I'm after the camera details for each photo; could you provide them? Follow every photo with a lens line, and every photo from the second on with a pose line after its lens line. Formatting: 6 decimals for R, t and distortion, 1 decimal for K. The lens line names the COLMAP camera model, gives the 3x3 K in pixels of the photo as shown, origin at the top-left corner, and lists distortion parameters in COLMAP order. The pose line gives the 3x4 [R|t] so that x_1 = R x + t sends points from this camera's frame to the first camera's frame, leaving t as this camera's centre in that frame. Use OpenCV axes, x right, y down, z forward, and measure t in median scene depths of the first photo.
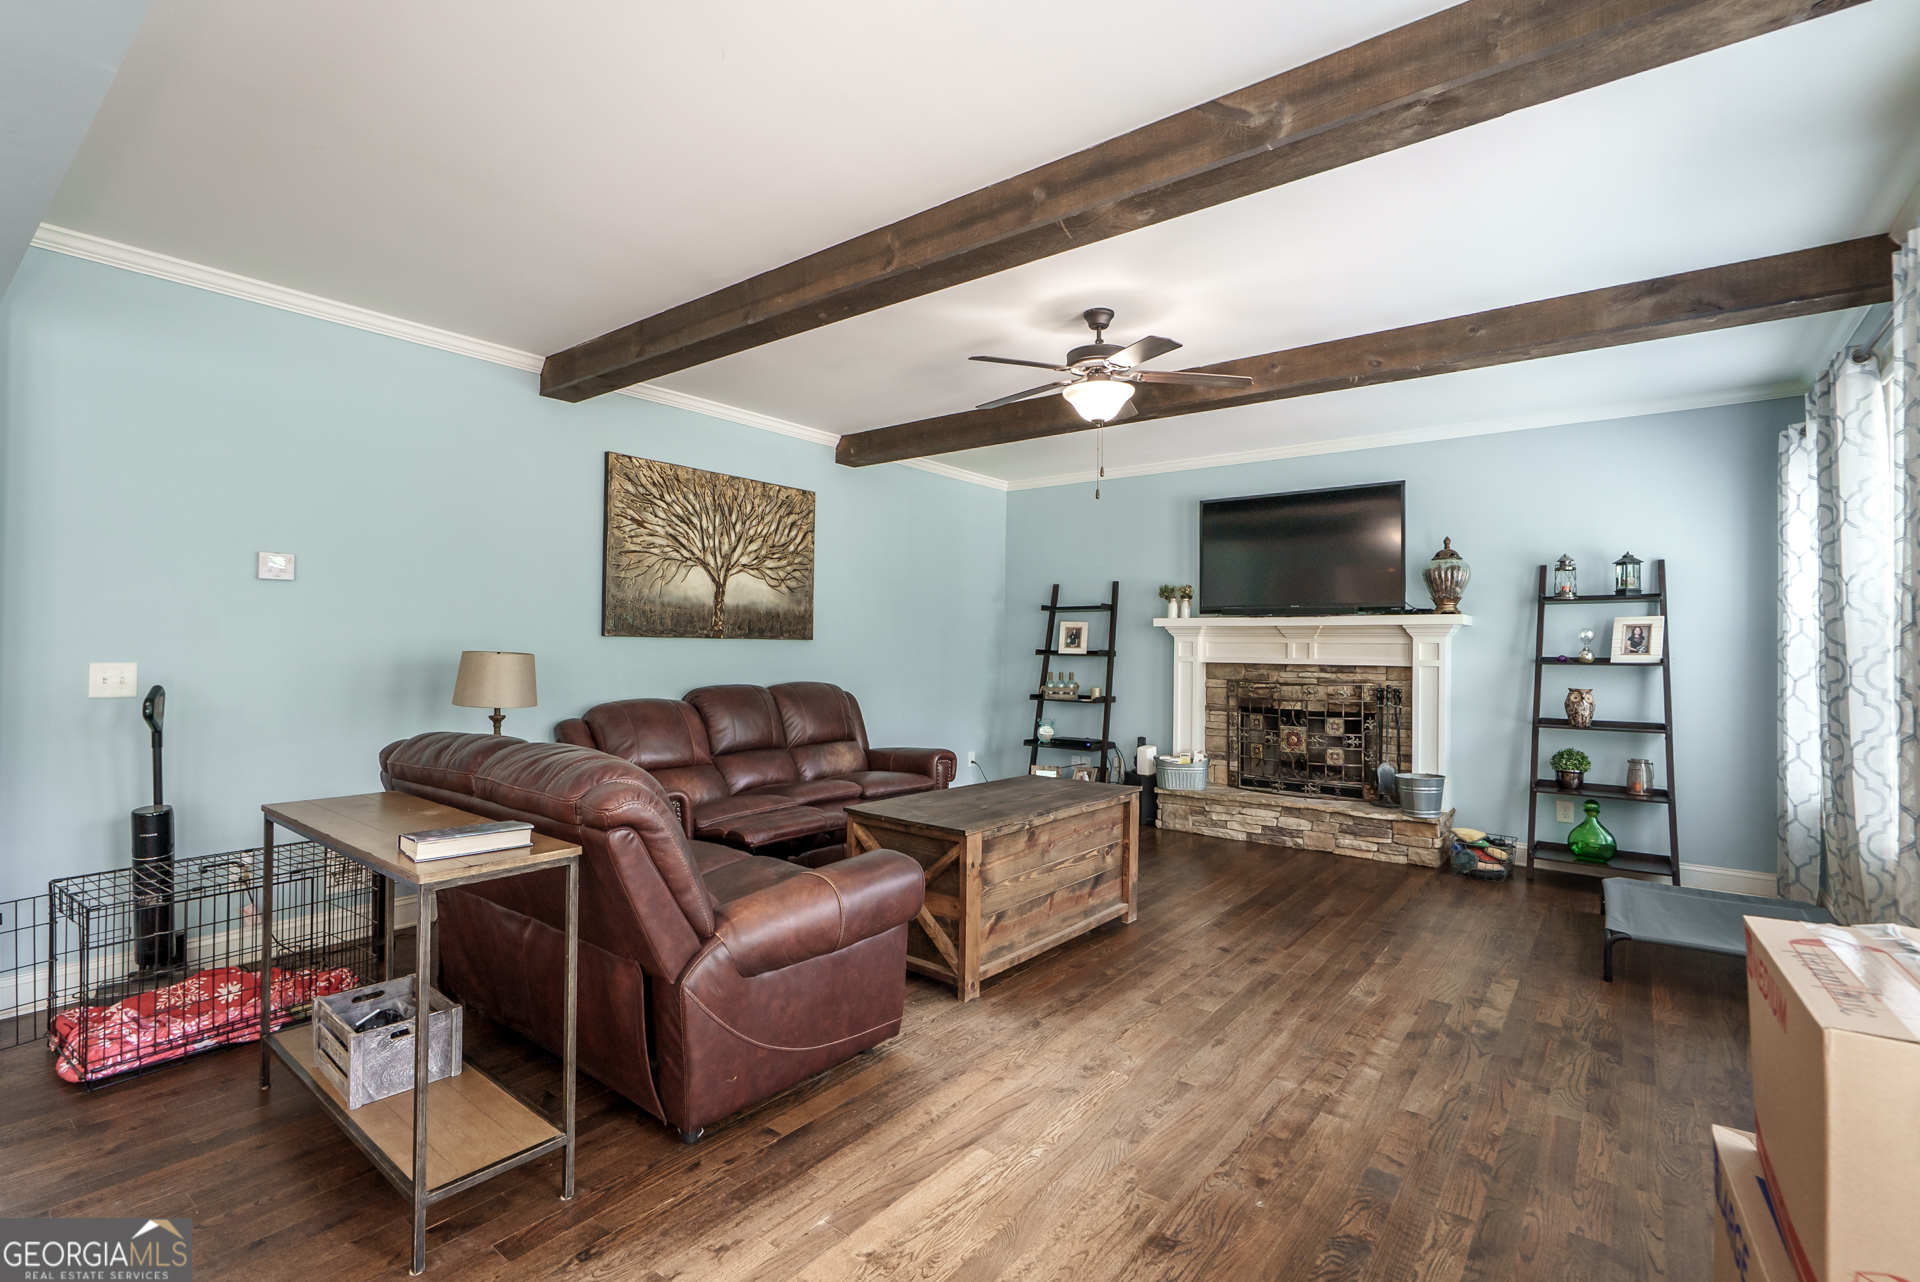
lens RADIAL K [[879.1, 0, 962.8], [0, 879.1, 642.6], [0, 0, 1]] dist [0.003198, -0.000053]
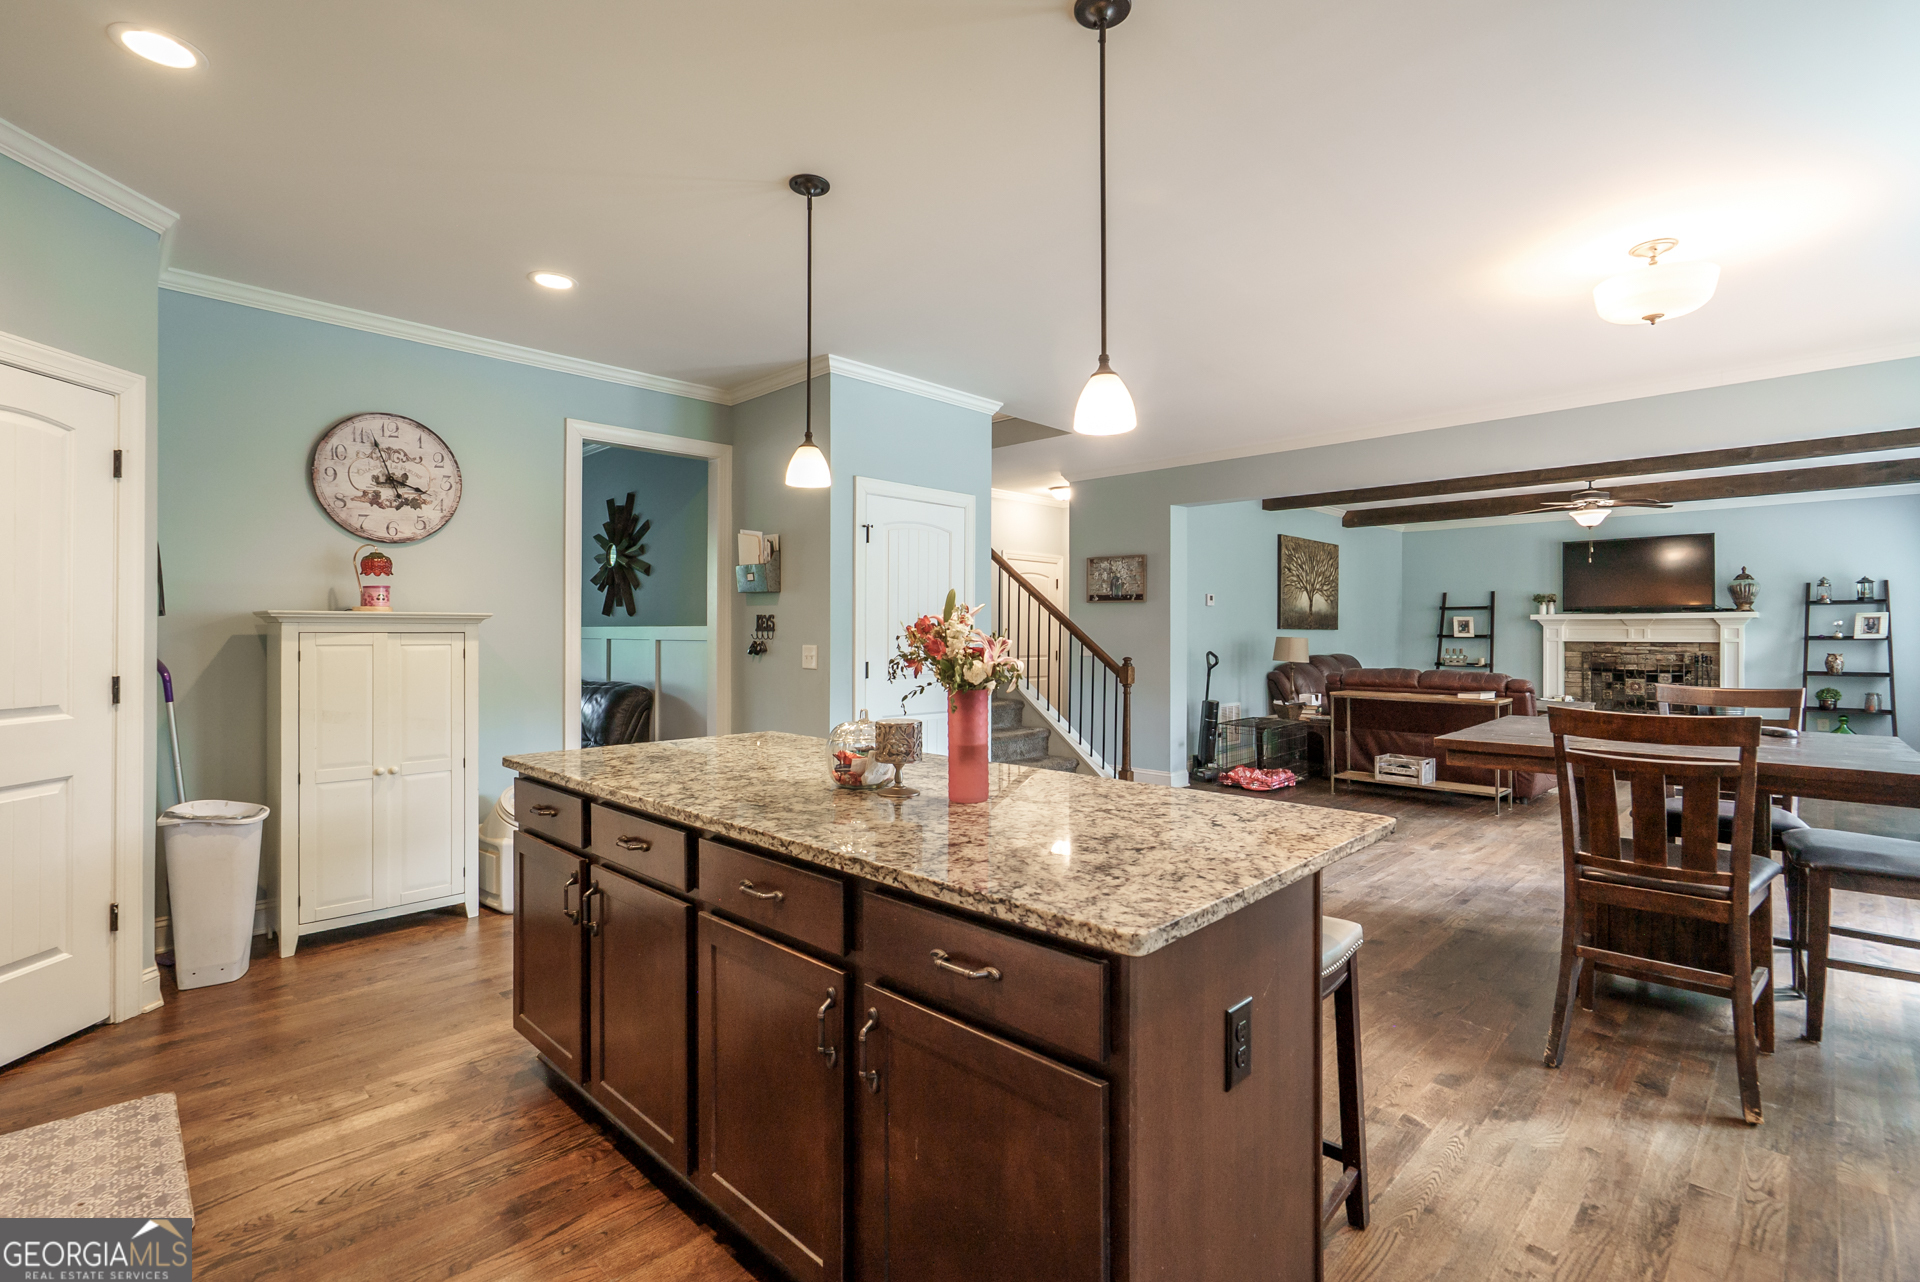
lens RADIAL K [[879.1, 0, 955.9], [0, 879.1, 636.0], [0, 0, 1]] dist [0.003198, -0.000053]
pose [[0.992551, -0.008402, -0.121540, -0.762486], [0.009197, 0.999940, 0.005984, -0.009165], [0.121482, -0.007057, 0.992569, -0.887027]]
